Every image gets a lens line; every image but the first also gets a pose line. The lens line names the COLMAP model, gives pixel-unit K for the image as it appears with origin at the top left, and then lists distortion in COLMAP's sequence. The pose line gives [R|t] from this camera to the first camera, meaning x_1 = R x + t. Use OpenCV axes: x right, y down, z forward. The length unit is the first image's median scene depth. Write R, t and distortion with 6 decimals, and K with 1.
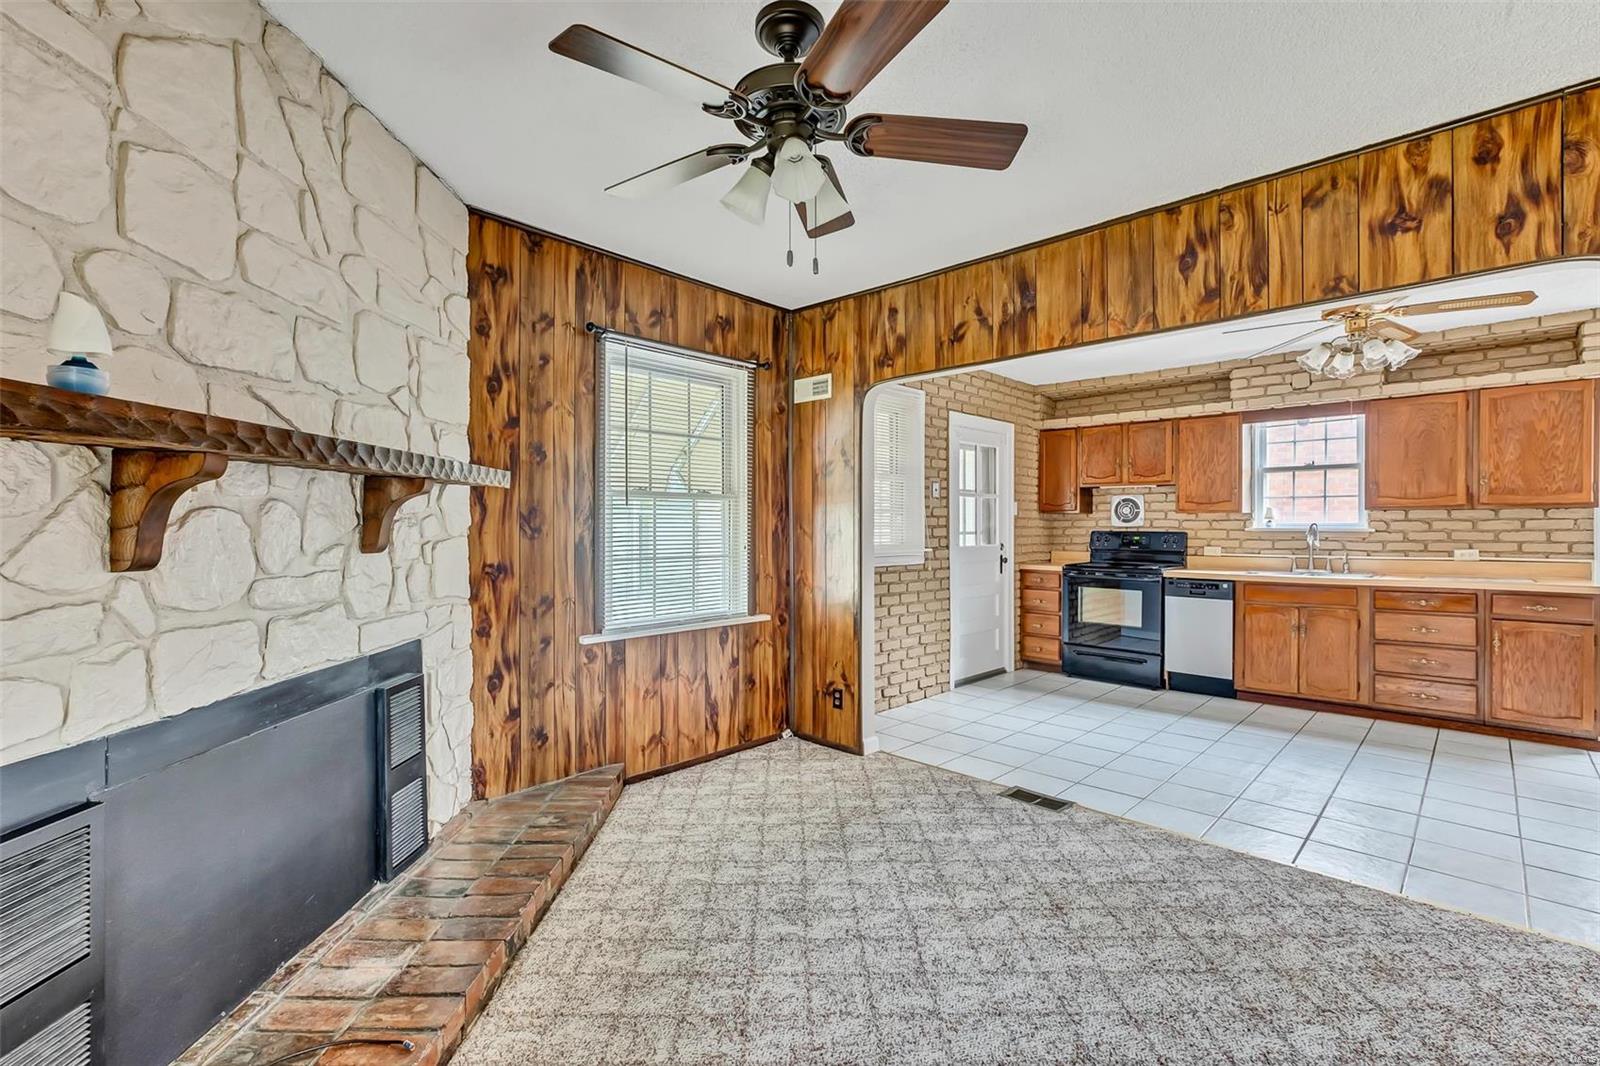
lens RADIAL K [[713.4, 0, 837.2], [0, 713.4, 532.9], [0, 0, 1]] dist [-0.000574, 0.000060]
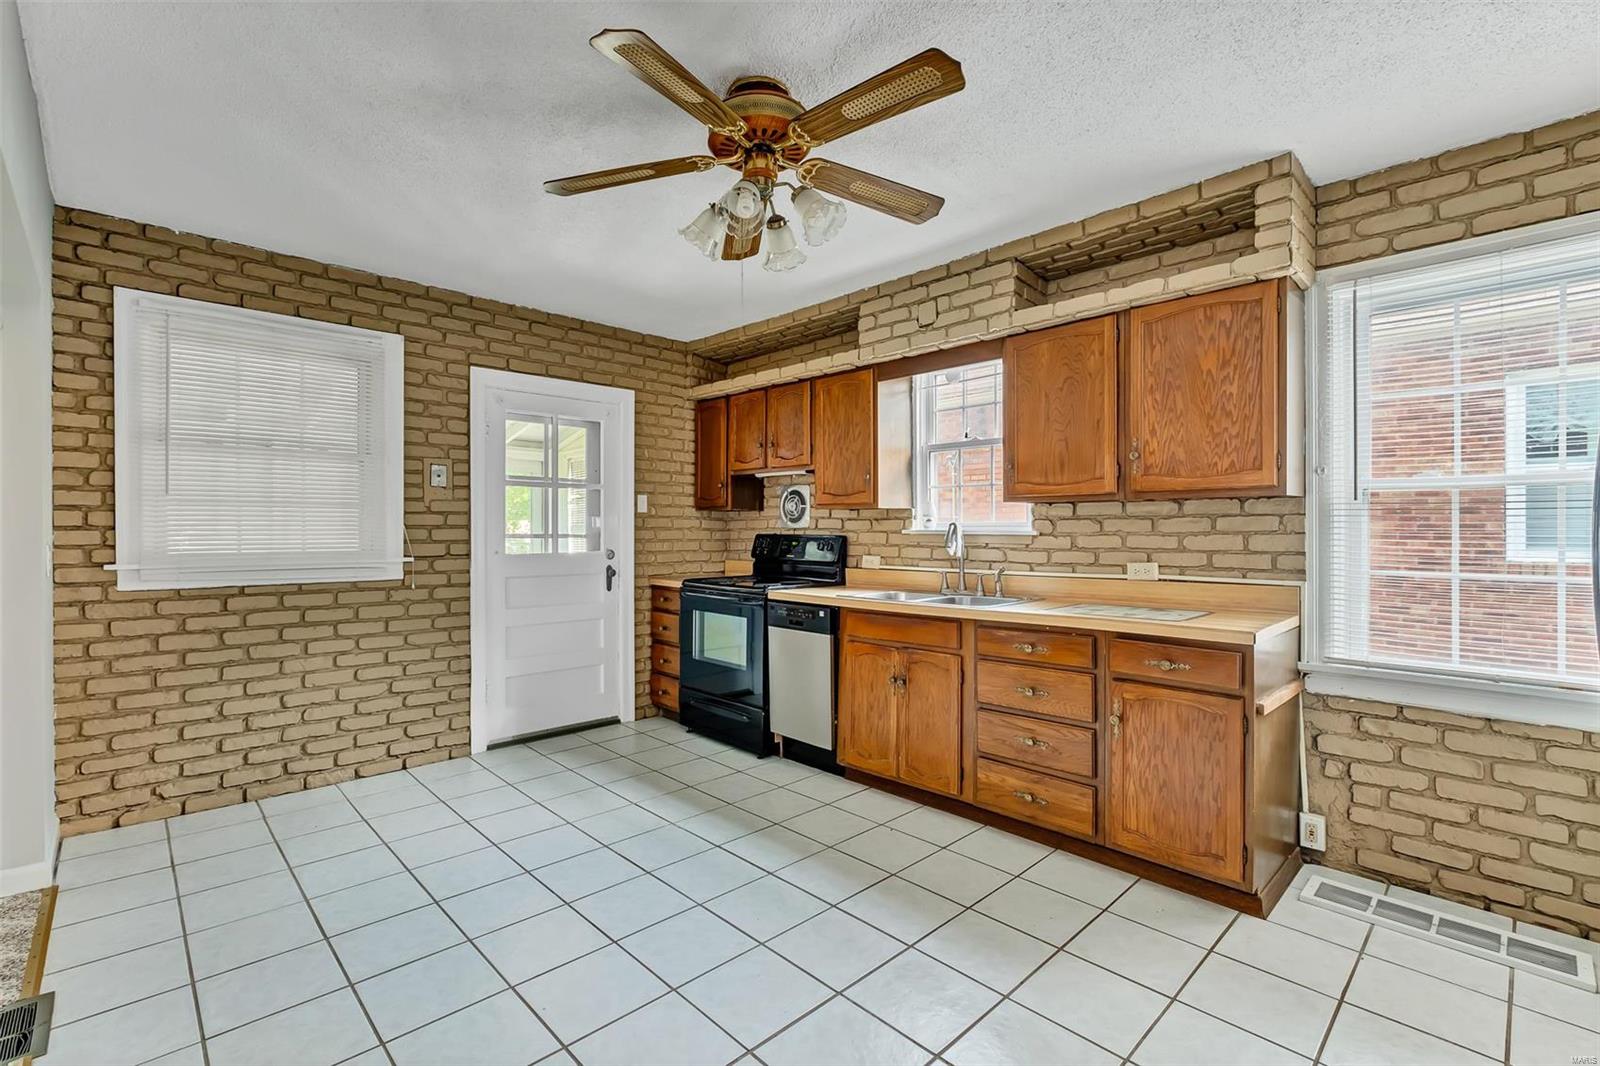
lens RADIAL K [[713.4, 0, 810.3], [0, 713.4, 532.3], [0, 0, 1]] dist [-0.000574, 0.000060]
pose [[0.998917, 0.001740, -0.046499, 0.556875], [-0.001988, 0.999984, -0.005286, -0.000393], [0.046489, 0.005373, 0.998904, 0.308405]]
